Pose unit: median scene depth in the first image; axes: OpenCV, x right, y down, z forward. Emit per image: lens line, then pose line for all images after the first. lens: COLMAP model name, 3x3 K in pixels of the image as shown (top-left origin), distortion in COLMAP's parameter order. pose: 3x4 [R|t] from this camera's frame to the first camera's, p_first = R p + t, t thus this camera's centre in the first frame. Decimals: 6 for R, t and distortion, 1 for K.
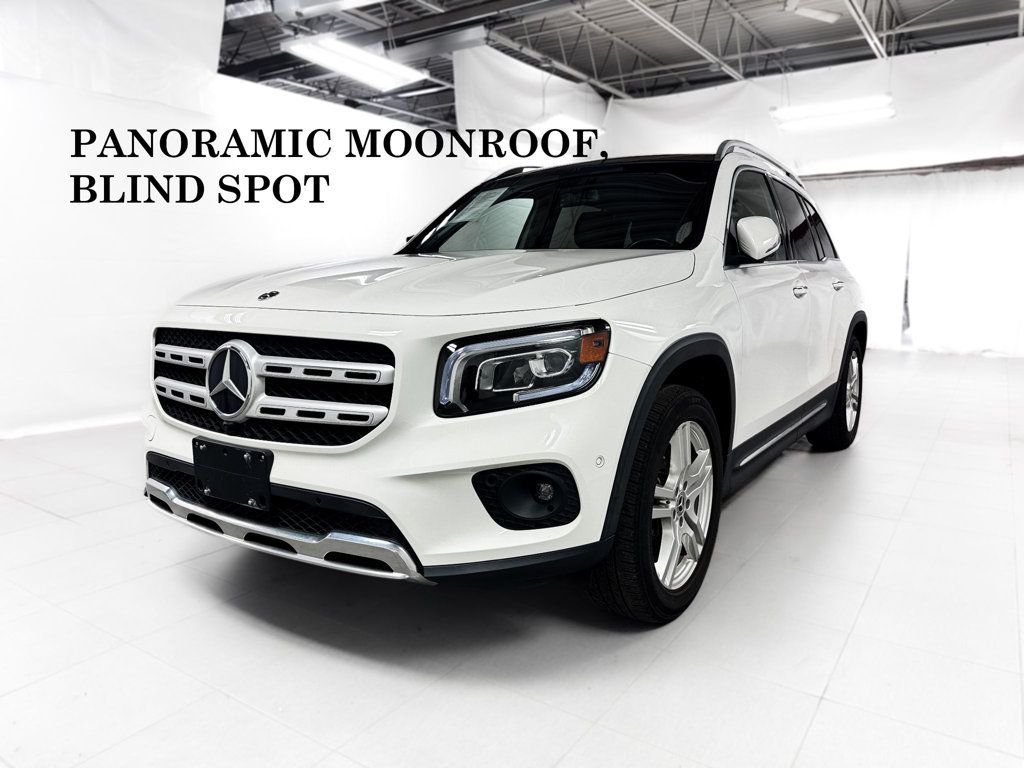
lens RADIAL K [[732.9, 0, 512.0], [0, 732.9, 384.0], [0, 0, 1]] dist [0.067837, -0.065937]
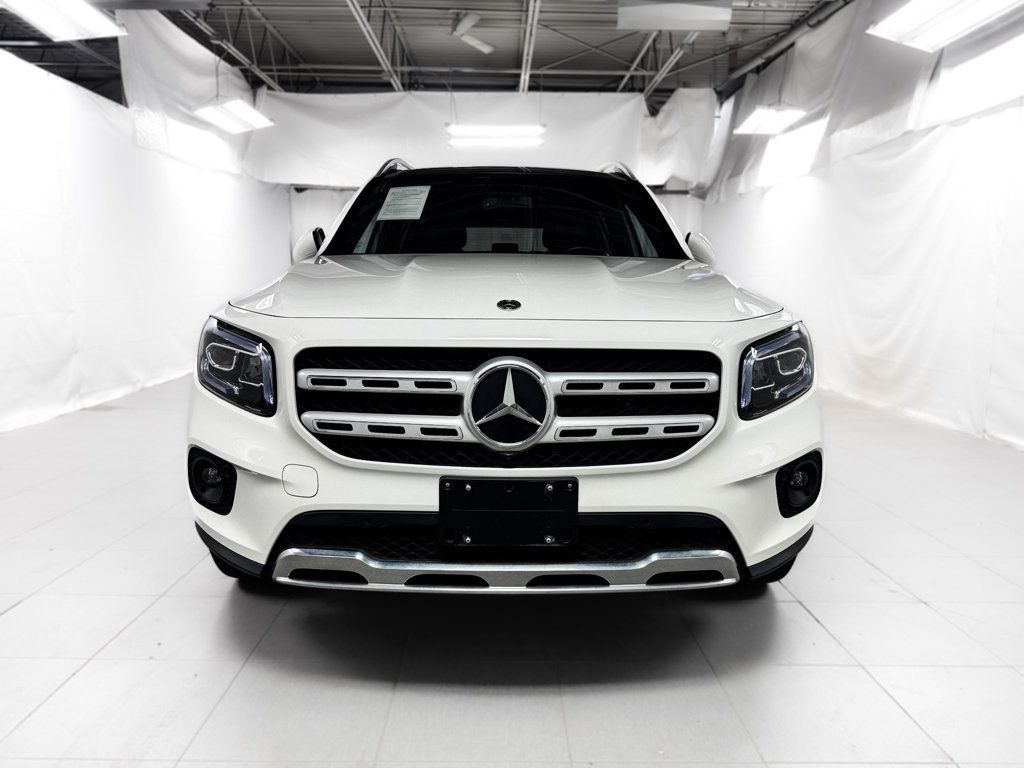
lens RADIAL K [[732.9, 0, 512.0], [0, 732.9, 384.0], [0, 0, 1]] dist [0.067837, -0.065937]
pose [[0.833327, -0.072408, 0.548018, -0.816618], [0.073593, 0.997091, 0.019837, -0.043415], [-0.547860, 0.023799, 0.836231, 0.276684]]
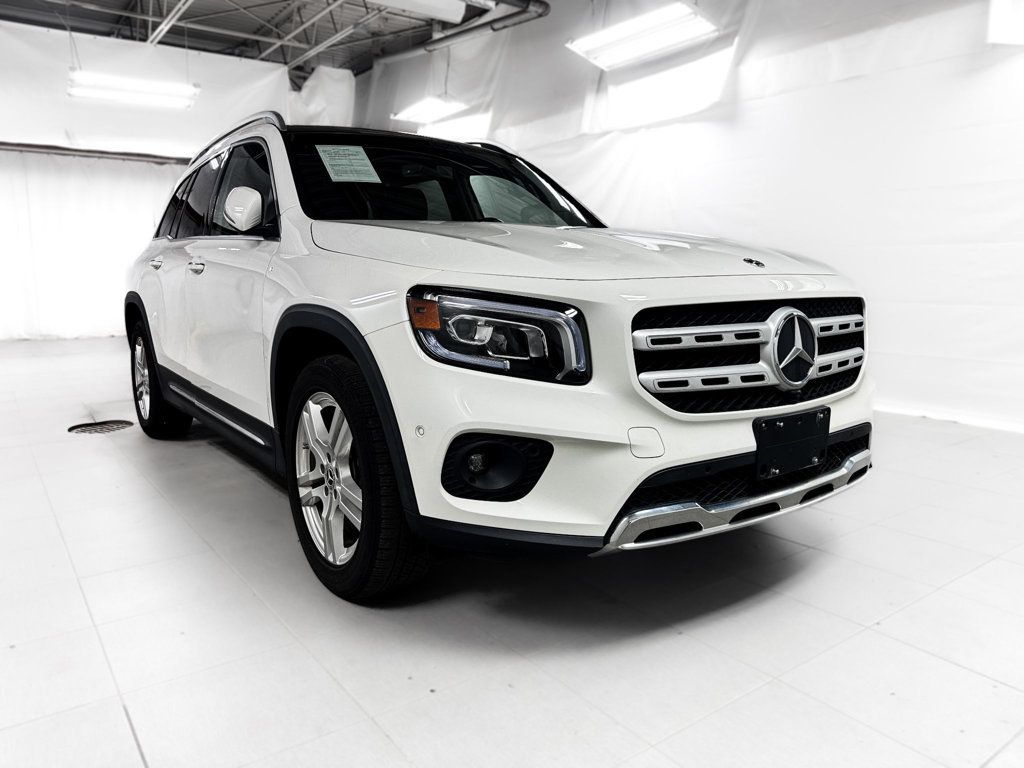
lens RADIAL K [[714.8, 0, 480.3], [0, 714.8, 389.7], [0, 0, 1]] dist [0.107398, -0.129563]
pose [[0.376329, -0.159616, 0.912633, -1.380033], [0.134898, 0.983990, 0.116470, -0.114874], [-0.916613, 0.079282, 0.391836, 0.978630]]
